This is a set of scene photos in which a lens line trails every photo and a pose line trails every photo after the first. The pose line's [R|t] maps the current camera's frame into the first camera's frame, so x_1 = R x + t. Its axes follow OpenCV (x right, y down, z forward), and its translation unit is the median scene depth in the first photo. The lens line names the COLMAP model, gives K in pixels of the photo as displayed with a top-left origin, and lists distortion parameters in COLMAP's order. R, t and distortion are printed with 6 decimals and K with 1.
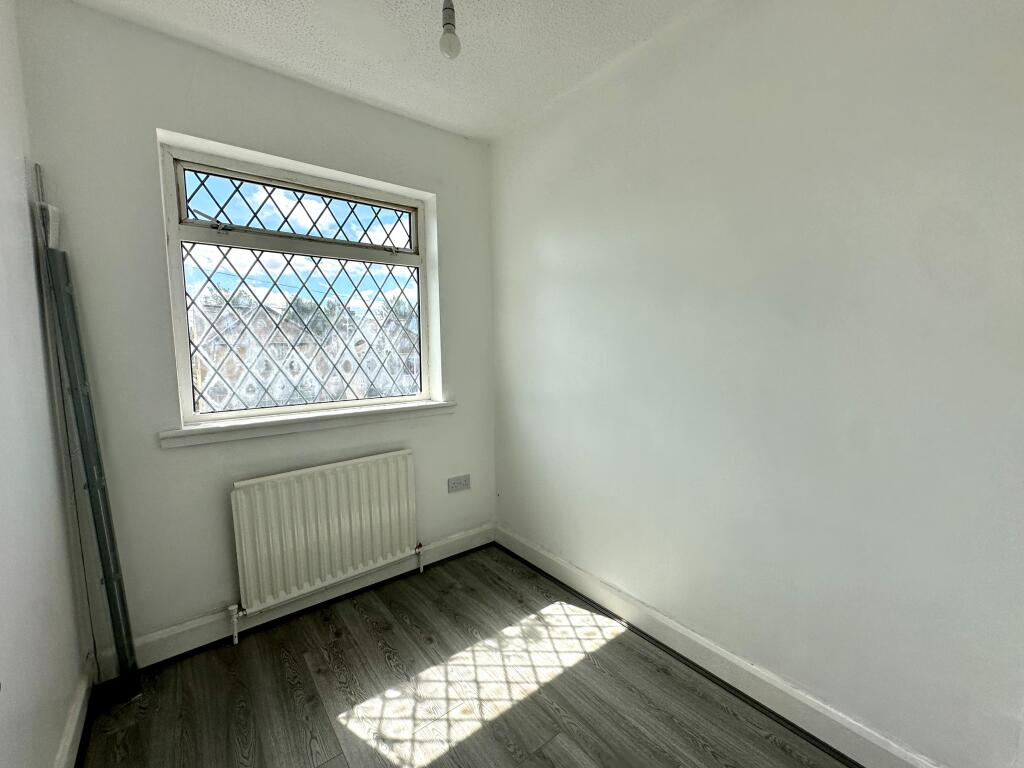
lens RADIAL K [[414.1, 0, 511.2], [0, 414.1, 381.8], [0, 0, 1]] dist [-0.000475, -0.000111]
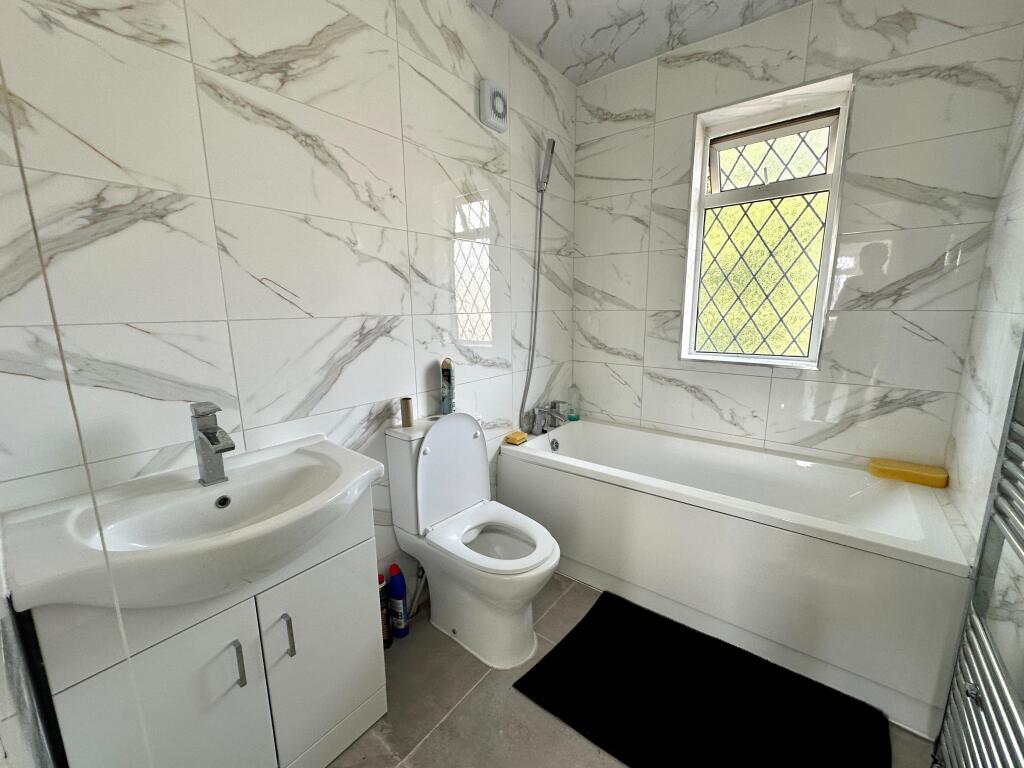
lens RADIAL K [[414.1, 0, 511.2], [0, 414.1, 381.8], [0, 0, 1]] dist [-0.000475, -0.000111]
pose [[0.249237, 0.202453, -0.947045, 0.342156], [-0.089210, 0.978547, 0.185710, -0.025690], [0.964325, 0.038200, 0.261951, 0.194315]]
